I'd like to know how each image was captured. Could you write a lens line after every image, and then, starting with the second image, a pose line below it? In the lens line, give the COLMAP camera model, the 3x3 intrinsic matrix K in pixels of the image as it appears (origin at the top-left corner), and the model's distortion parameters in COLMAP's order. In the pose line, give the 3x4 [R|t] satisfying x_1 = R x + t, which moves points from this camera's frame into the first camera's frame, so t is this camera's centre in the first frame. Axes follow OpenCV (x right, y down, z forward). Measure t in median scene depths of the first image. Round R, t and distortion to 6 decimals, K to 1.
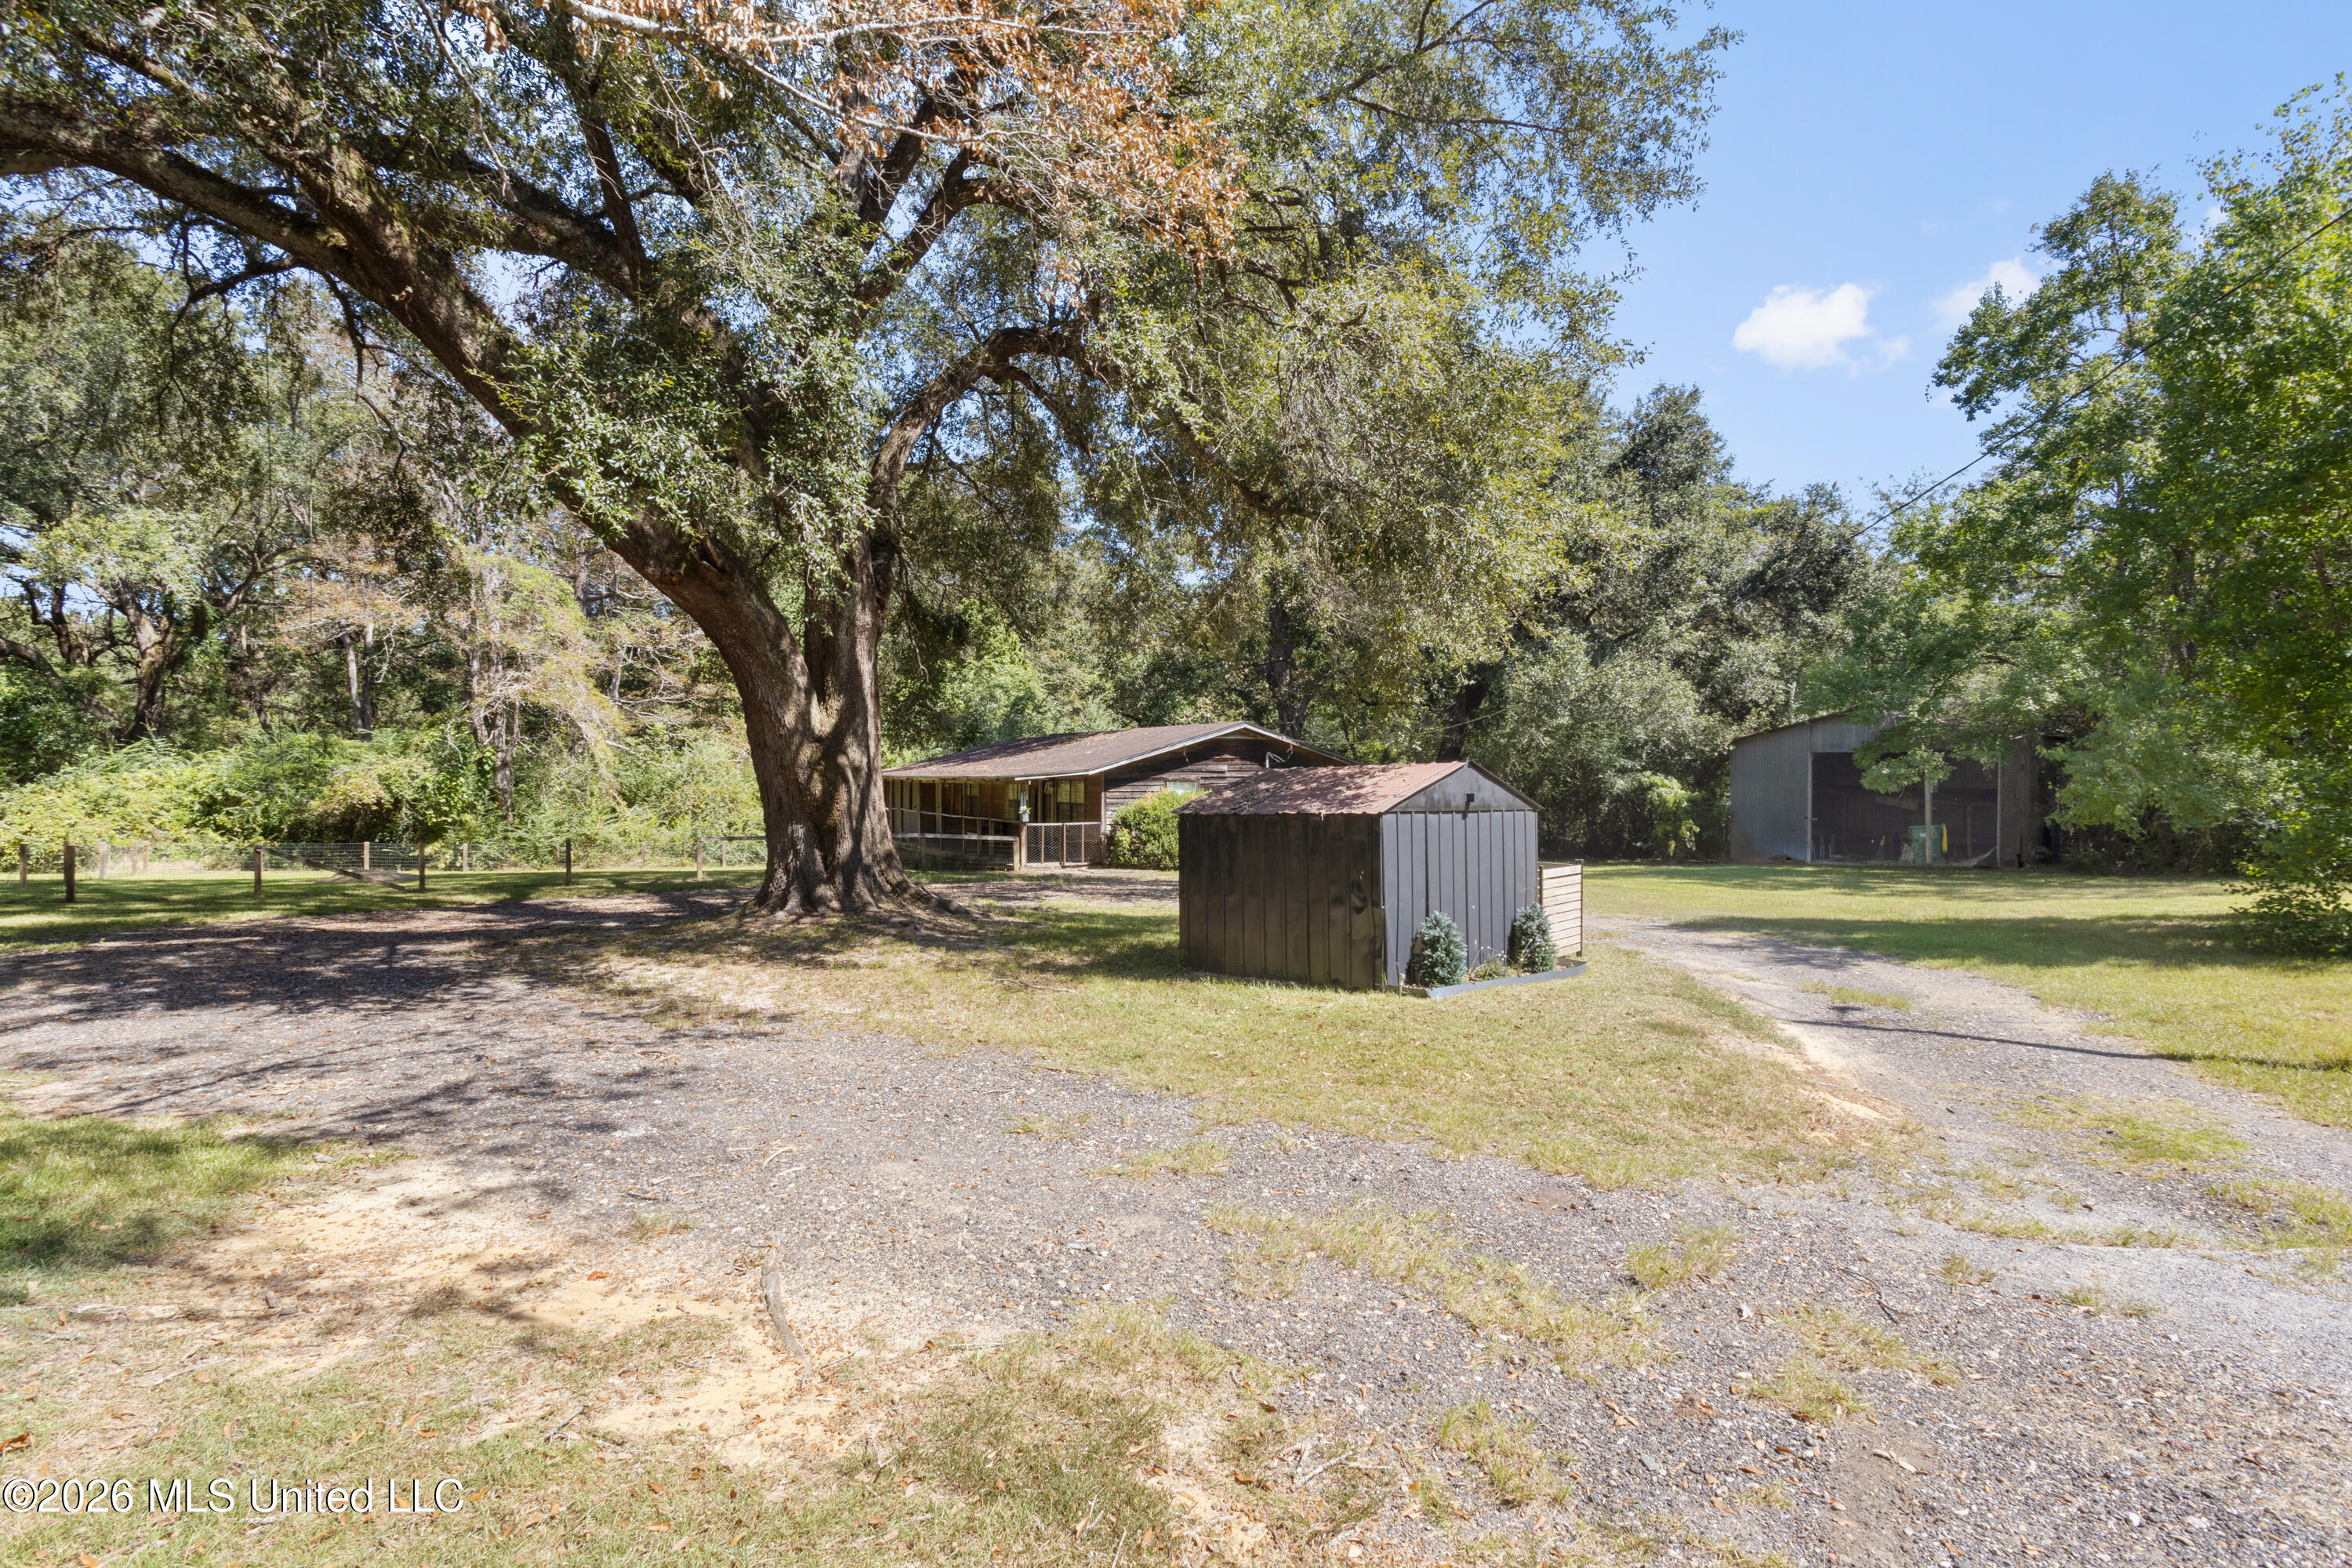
lens RADIAL K [[1100.3, 0, 1176.0], [0, 1100.3, 784.0], [0, 0, 1]] dist [-0.000485, 0.000150]
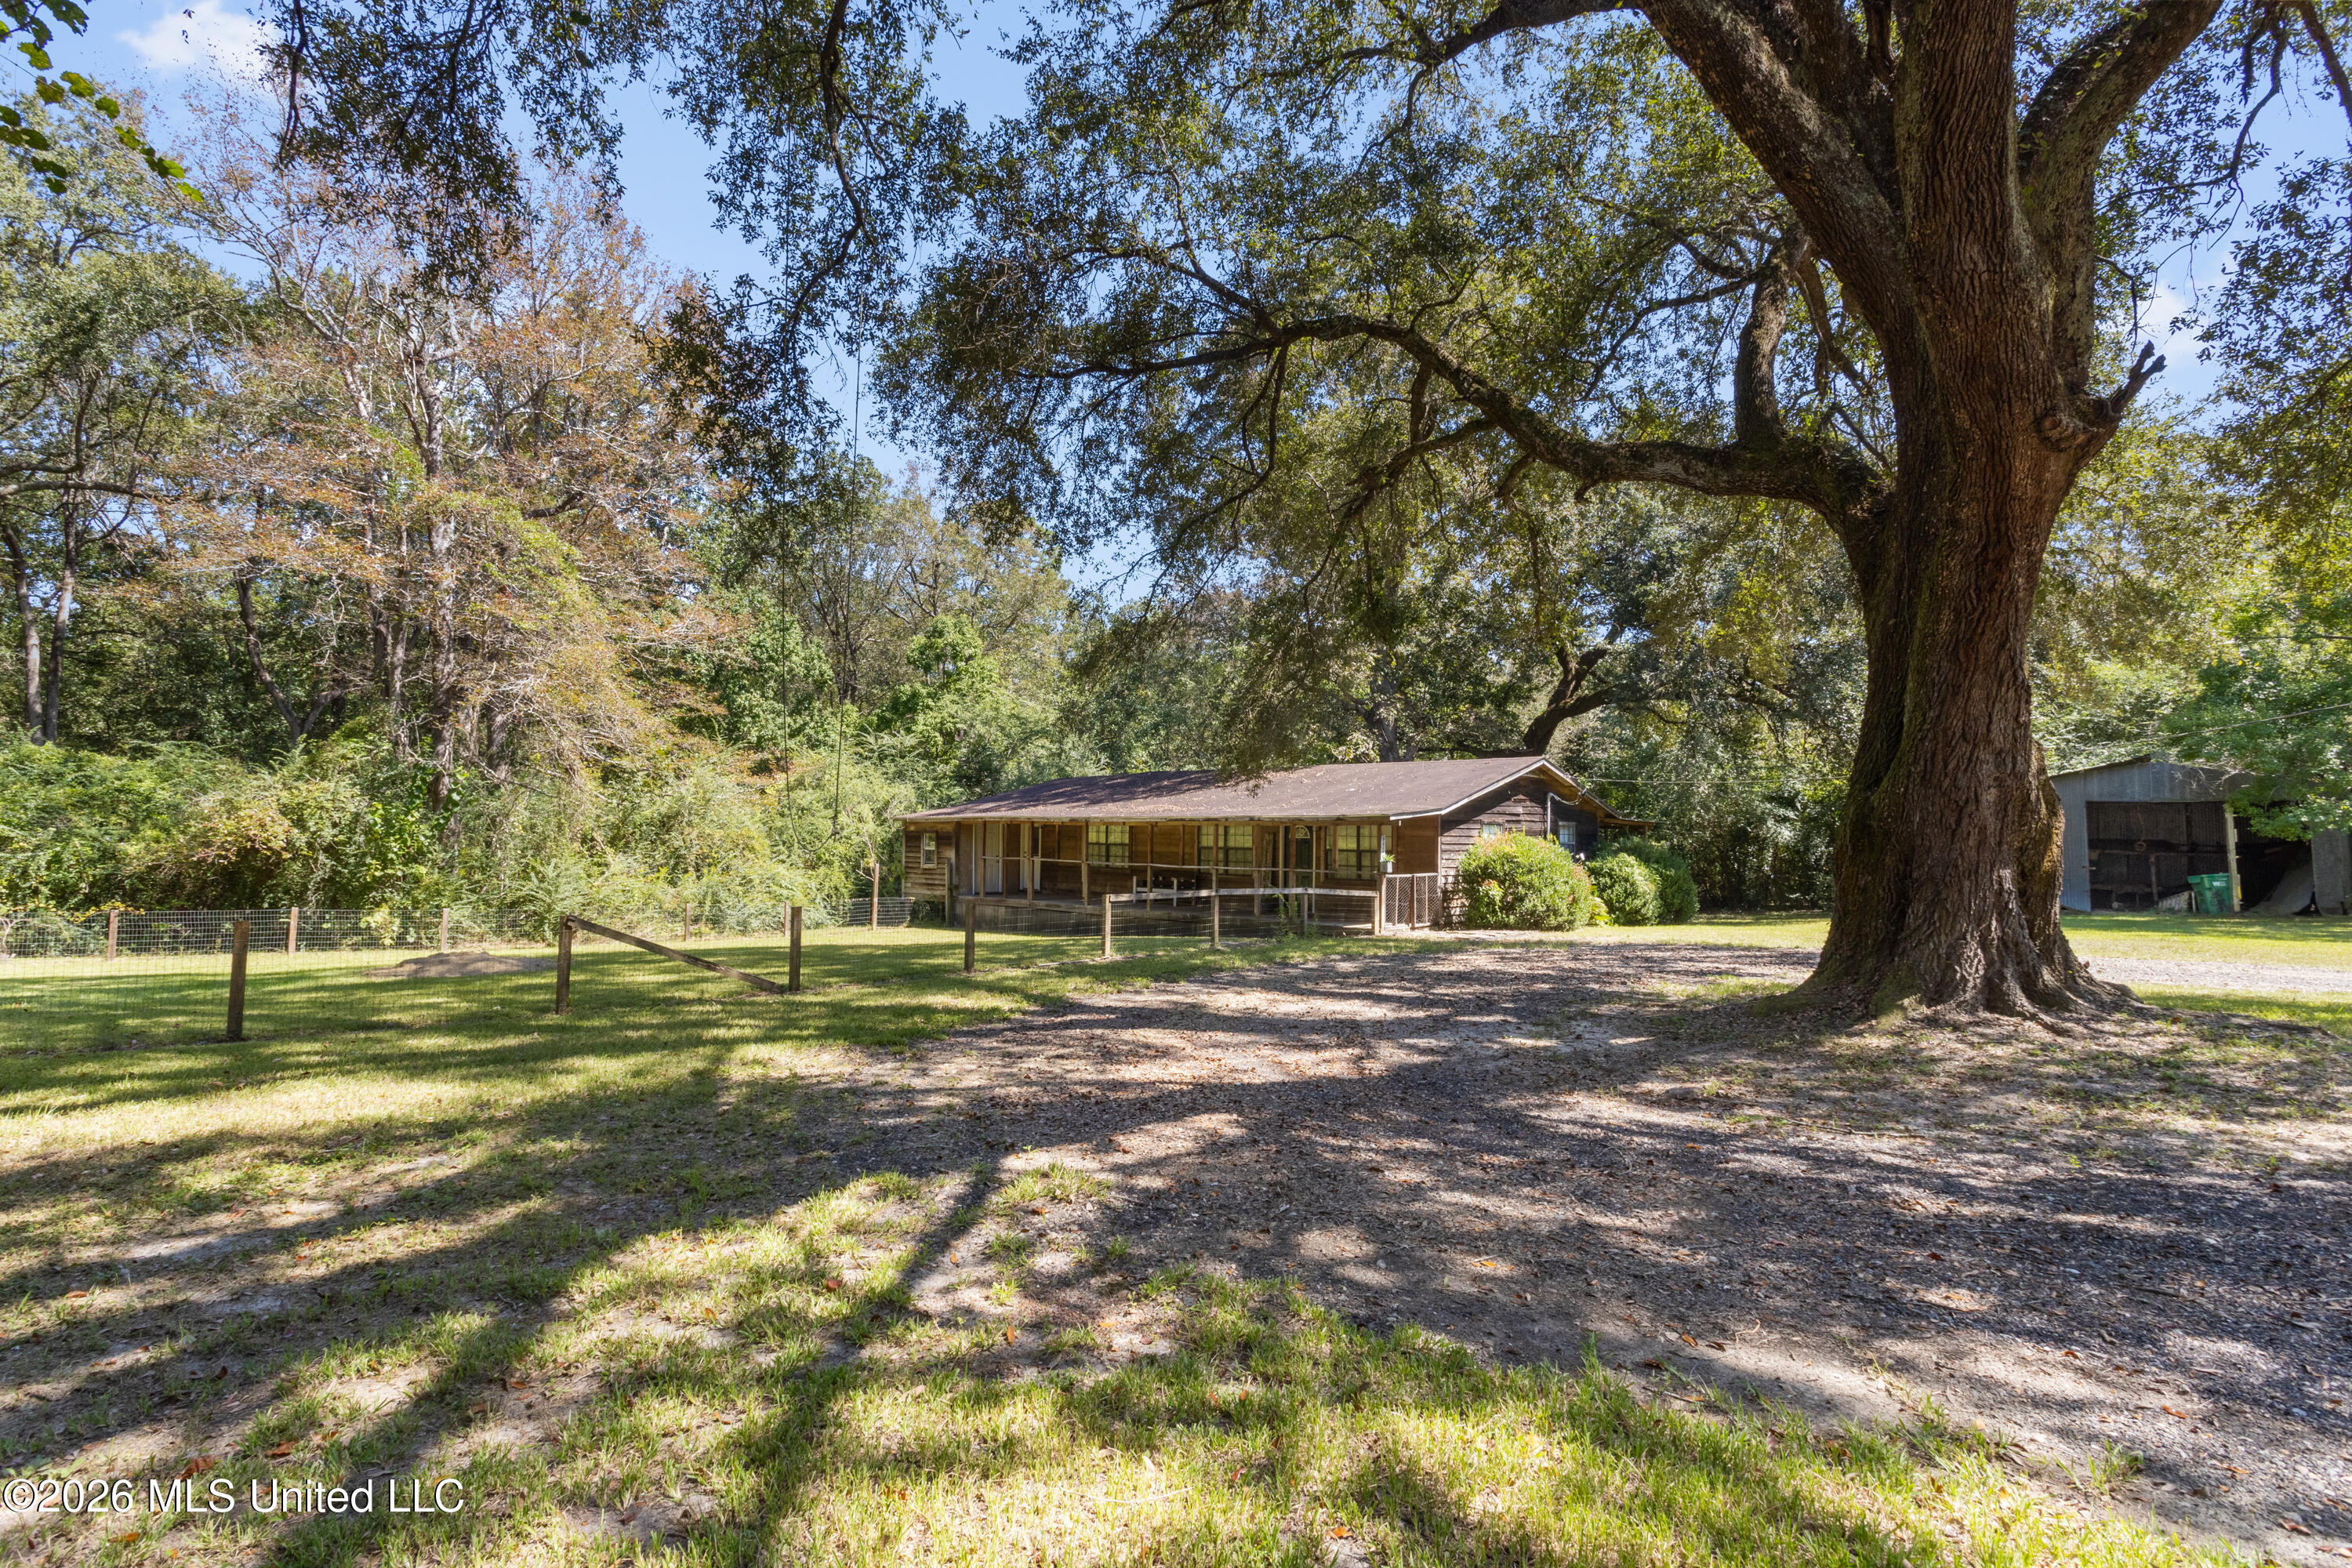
lens RADIAL K [[1100.3, 0, 1176.0], [0, 1100.3, 784.0], [0, 0, 1]] dist [-0.000485, 0.000150]
pose [[0.957525, 0.021397, 0.287556, -0.487322], [-0.006857, 0.998651, -0.051476, 0.011639], [-0.288270, 0.047318, 0.956379, 0.258931]]
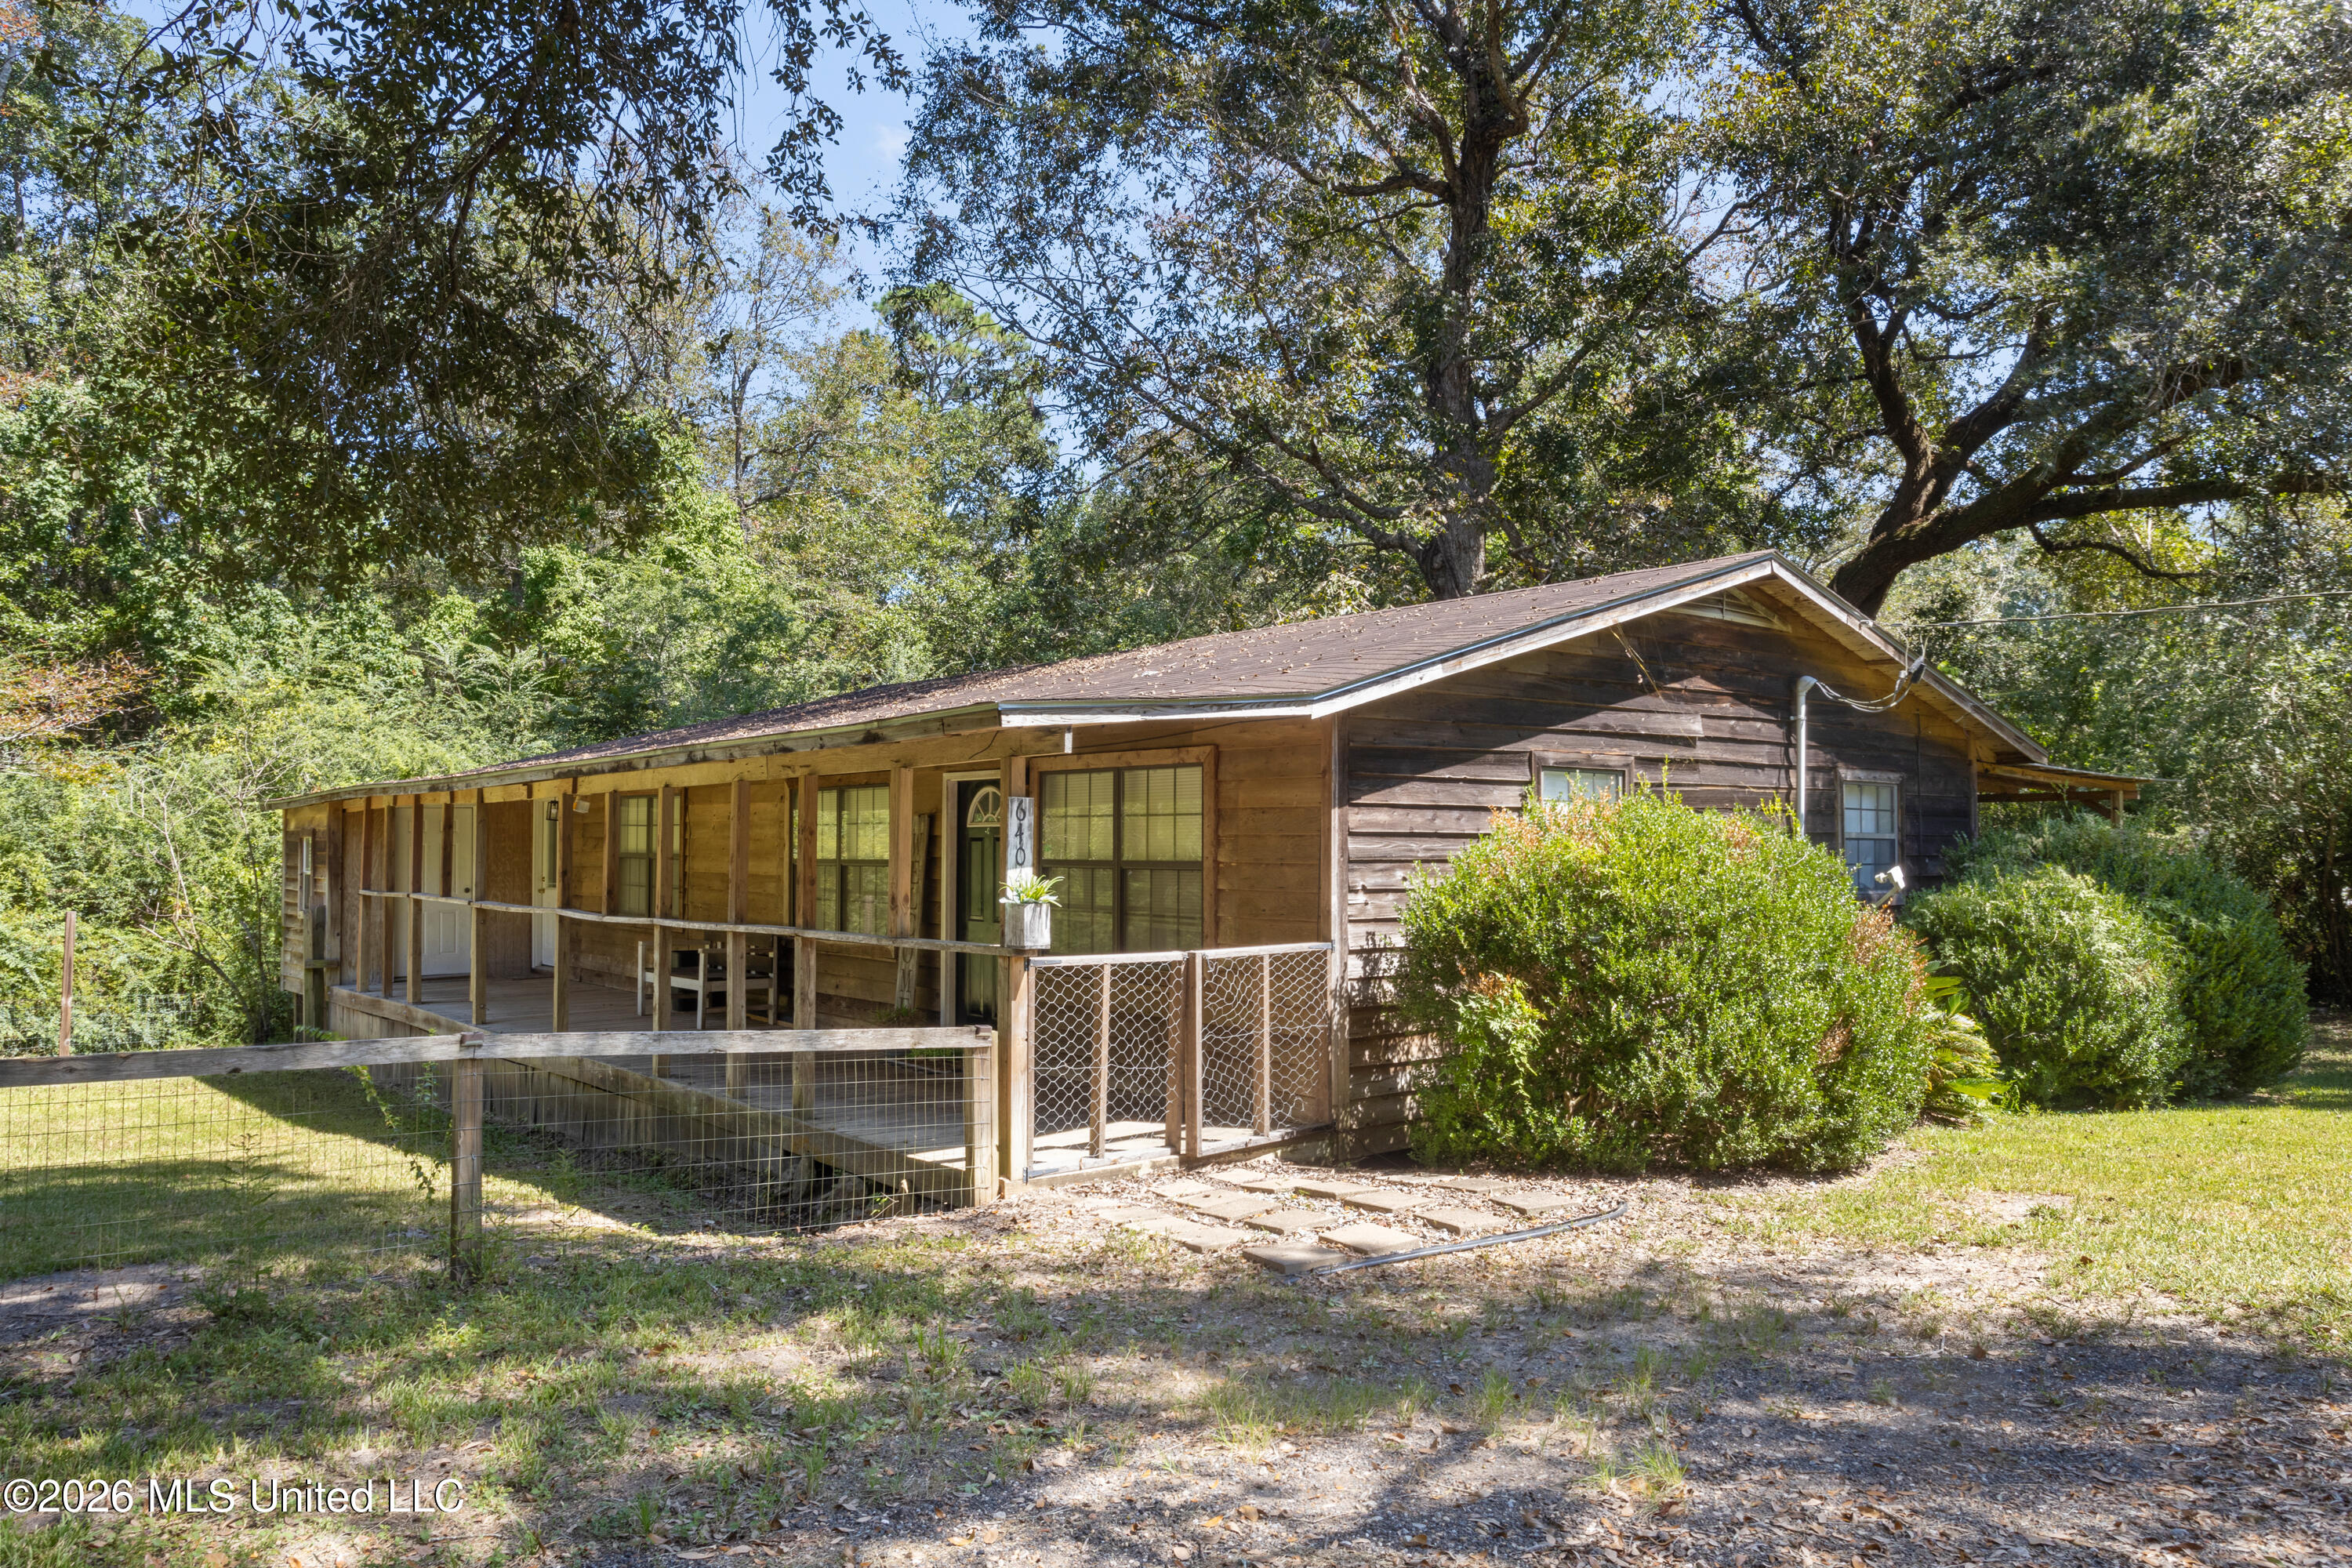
lens RADIAL K [[1587.3, 0, 1176.0], [0, 1587.3, 784.0], [0, 0, 1]] dist [0.004428, 0.001907]
pose [[0.984892, 0.006265, 0.173058, -0.152236], [0.001565, 0.998983, -0.045071, 0.016858], [-0.173164, 0.044661, 0.983880, 0.674958]]
